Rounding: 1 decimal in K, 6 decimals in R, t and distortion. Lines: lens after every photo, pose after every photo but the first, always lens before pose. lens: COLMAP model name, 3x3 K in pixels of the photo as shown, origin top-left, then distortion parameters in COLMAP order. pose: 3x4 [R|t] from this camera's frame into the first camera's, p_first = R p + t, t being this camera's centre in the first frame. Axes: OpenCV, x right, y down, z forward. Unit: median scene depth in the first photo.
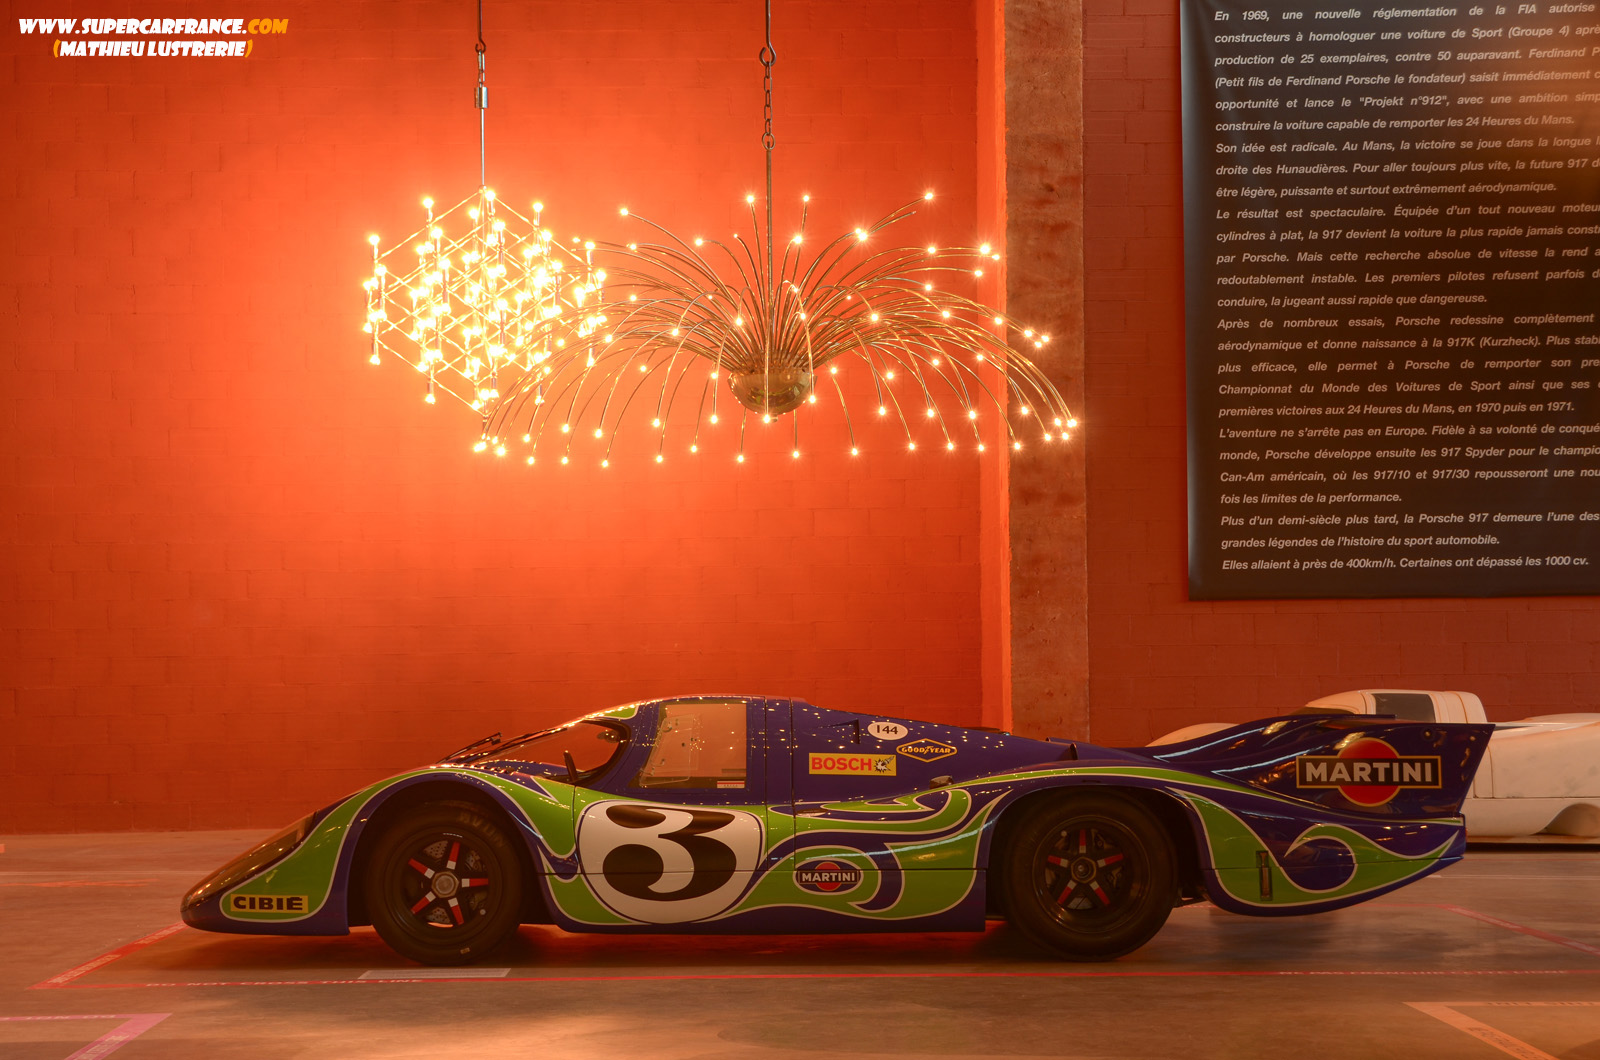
lens RADIAL K [[2876.3, 0, 800.0], [0, 2876.3, 529.0], [0, 0, 1]] dist [0.090219, 0.000000]
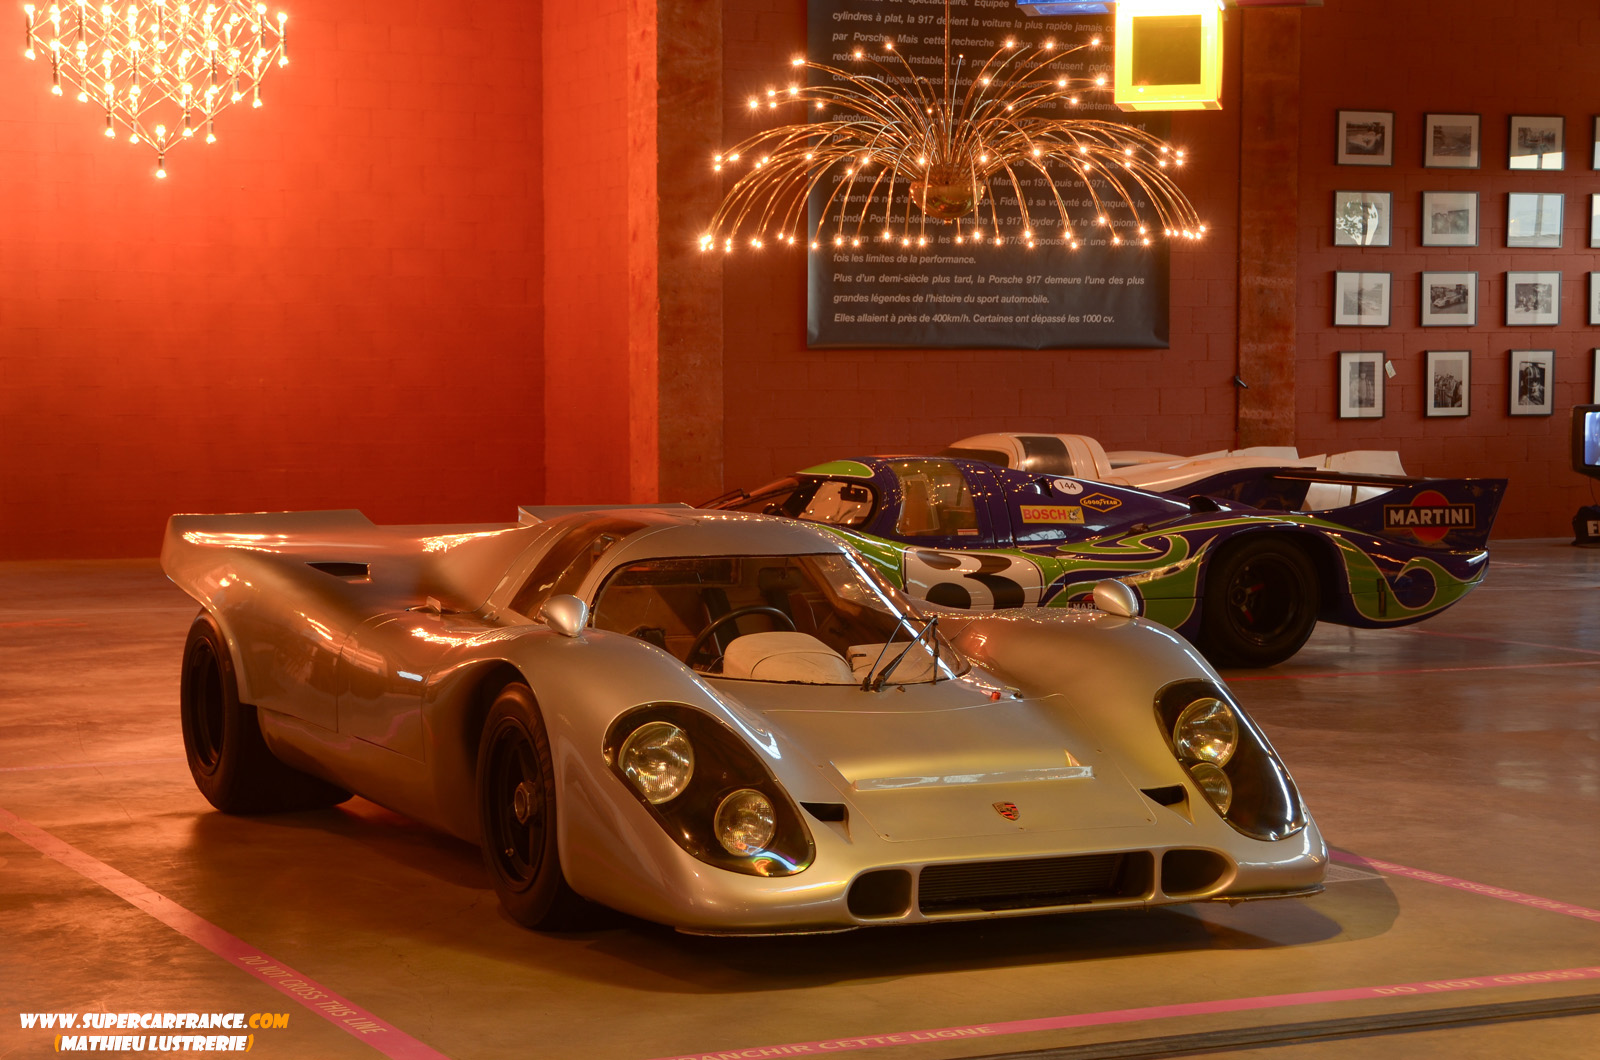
lens RADIAL K [[3183.8, 0, 800.0], [0, 3183.8, 534.4], [0, 0, 1]] dist [0.139331, 0.000000]
pose [[0.899163, -0.013032, 0.437419, -0.401630], [-0.032202, 0.994876, 0.095836, -0.021563], [-0.436426, -0.100258, 0.894137, -0.097276]]
